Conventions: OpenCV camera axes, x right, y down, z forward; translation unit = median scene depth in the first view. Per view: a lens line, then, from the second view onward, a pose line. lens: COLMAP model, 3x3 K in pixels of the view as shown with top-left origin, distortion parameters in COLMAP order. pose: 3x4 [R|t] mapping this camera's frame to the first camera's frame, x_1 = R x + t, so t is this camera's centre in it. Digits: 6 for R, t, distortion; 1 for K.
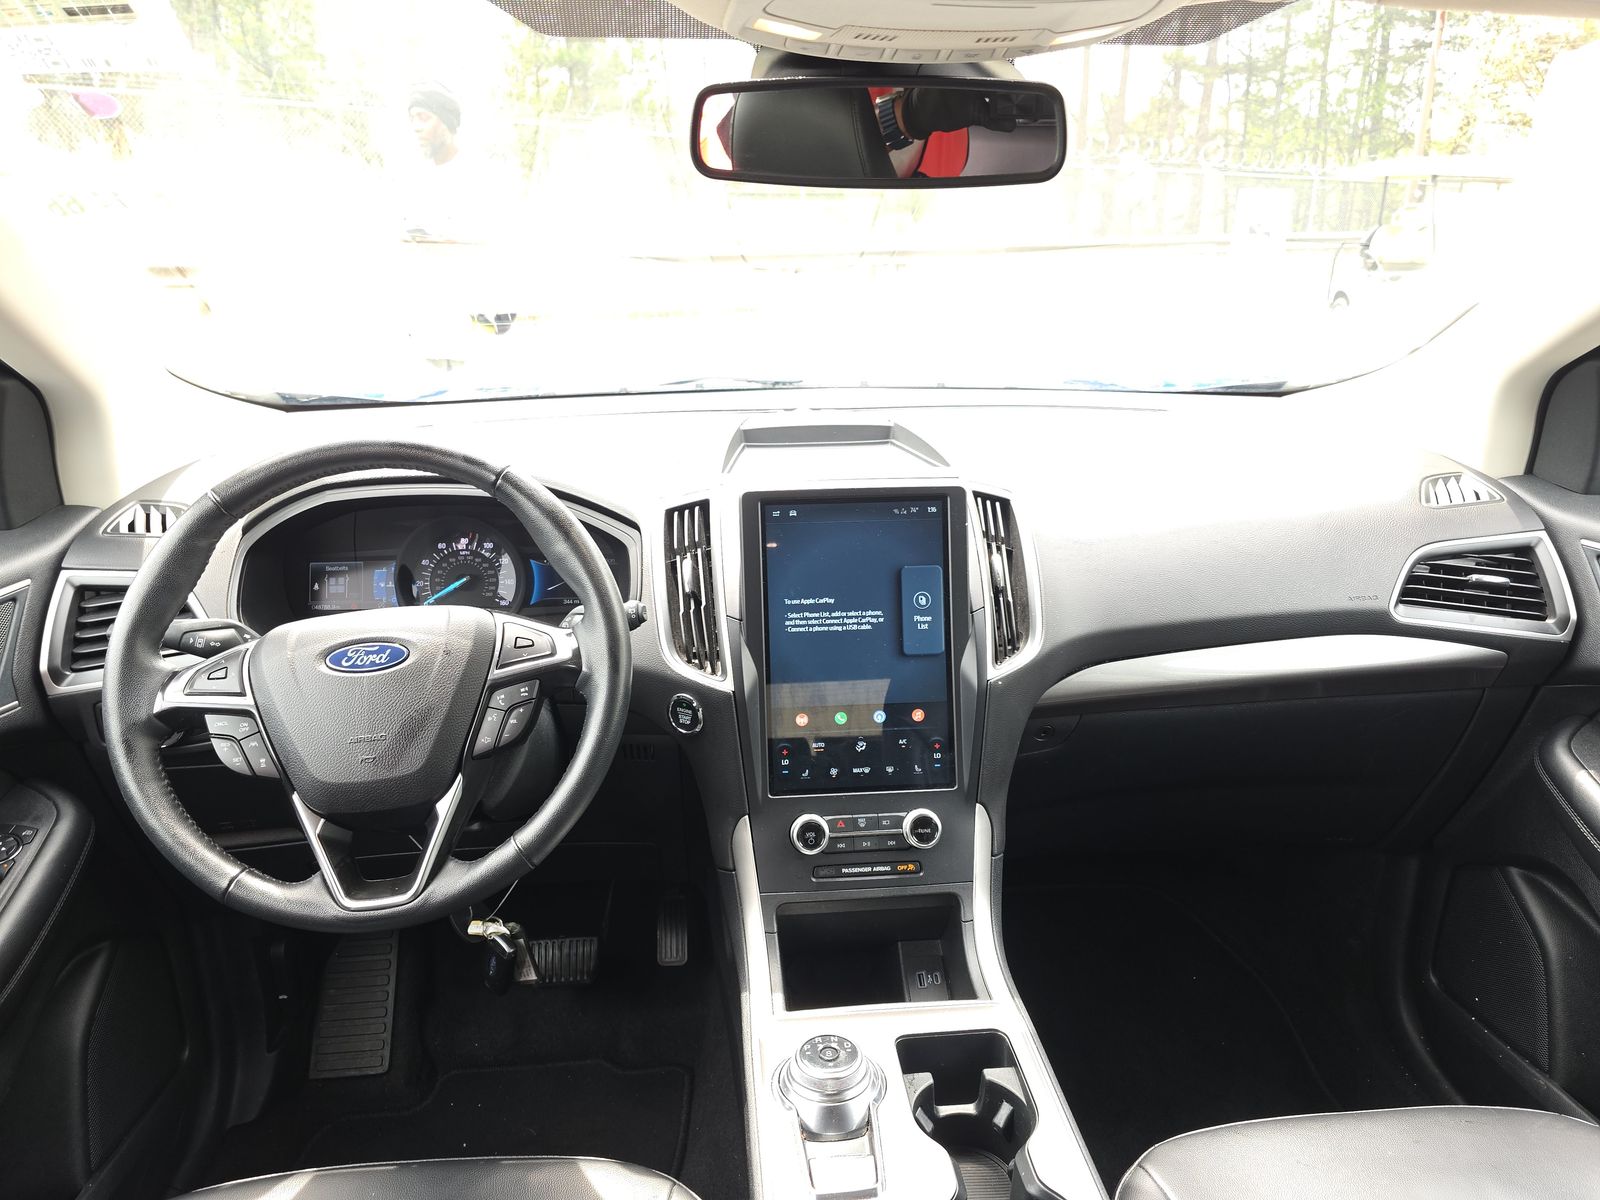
lens RADIAL K [[1072.8, 0, 870.6], [0, 1072.8, 606.9], [0, 0, 1]] dist [0.057715, -0.075879]
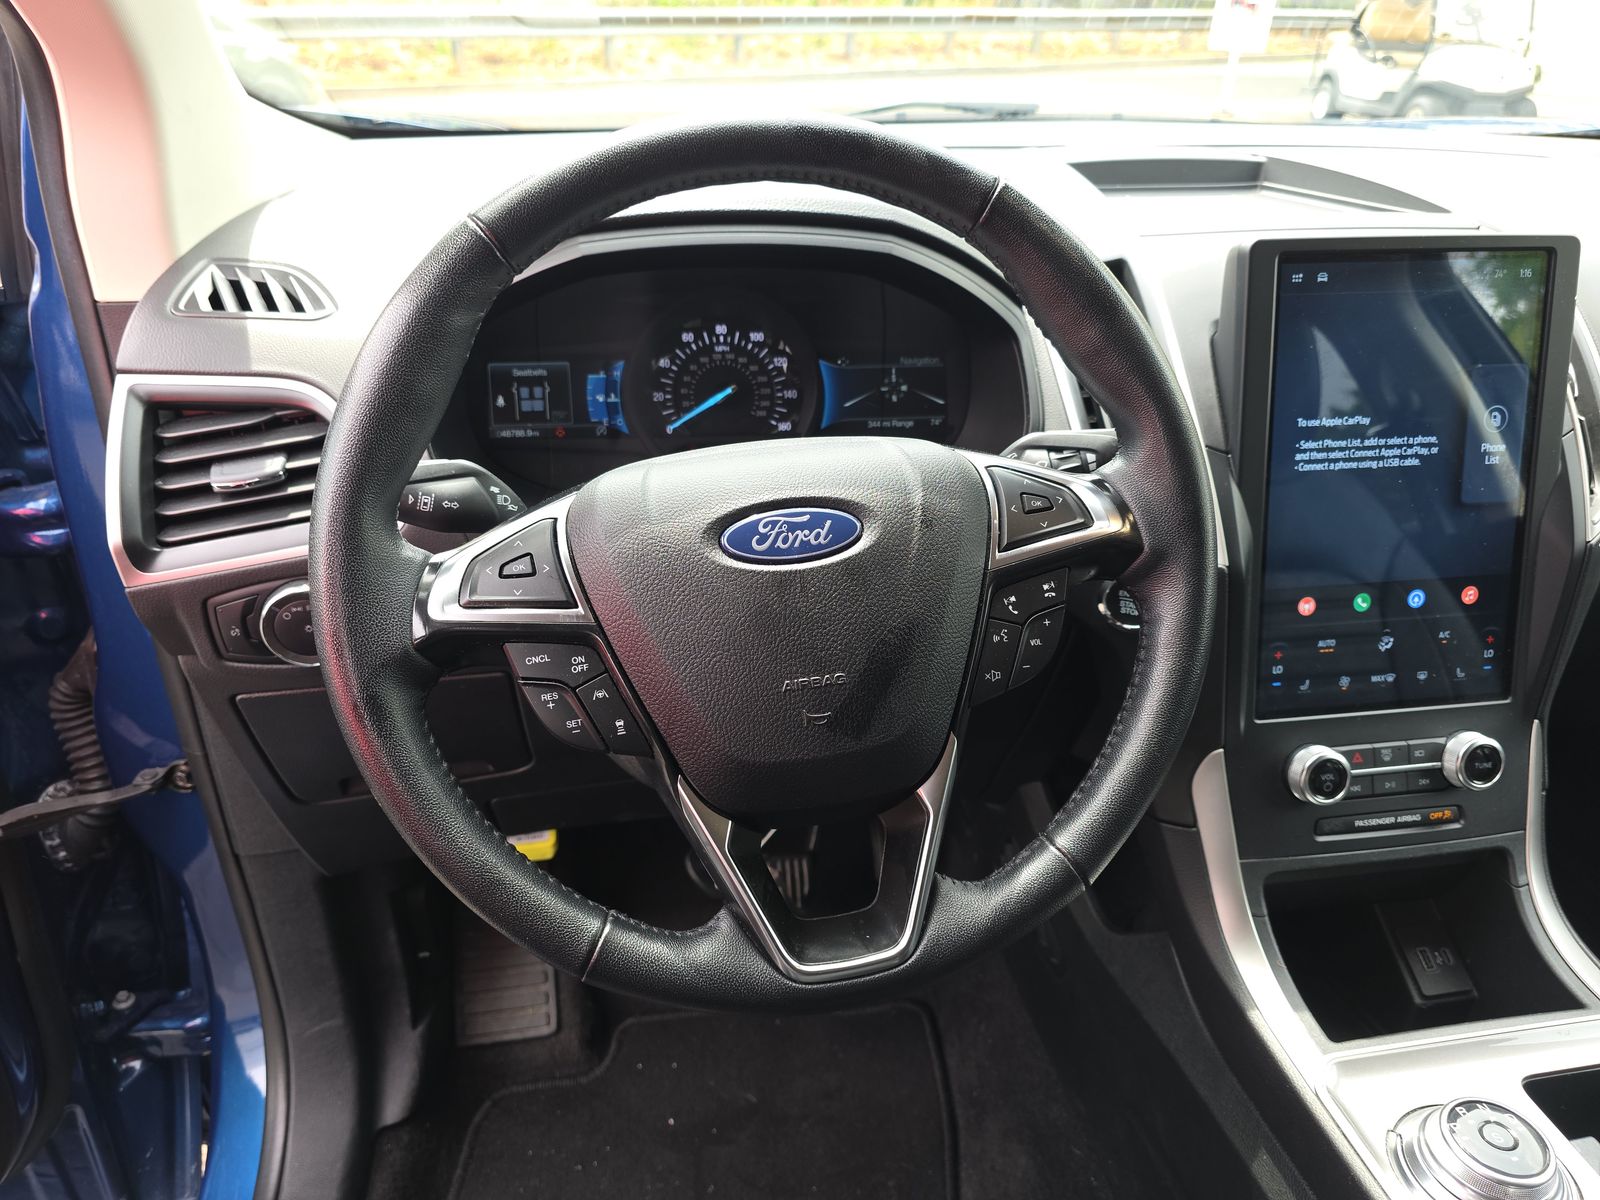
lens RADIAL K [[1072.8, 0, 870.6], [0, 1072.8, 606.9], [0, 0, 1]] dist [0.057715, -0.075879]
pose [[0.998116, -0.014634, 0.059593, -0.370320], [0.004160, 0.985049, 0.172226, -0.008856], [-0.061222, -0.171653, 0.983253, 0.368178]]
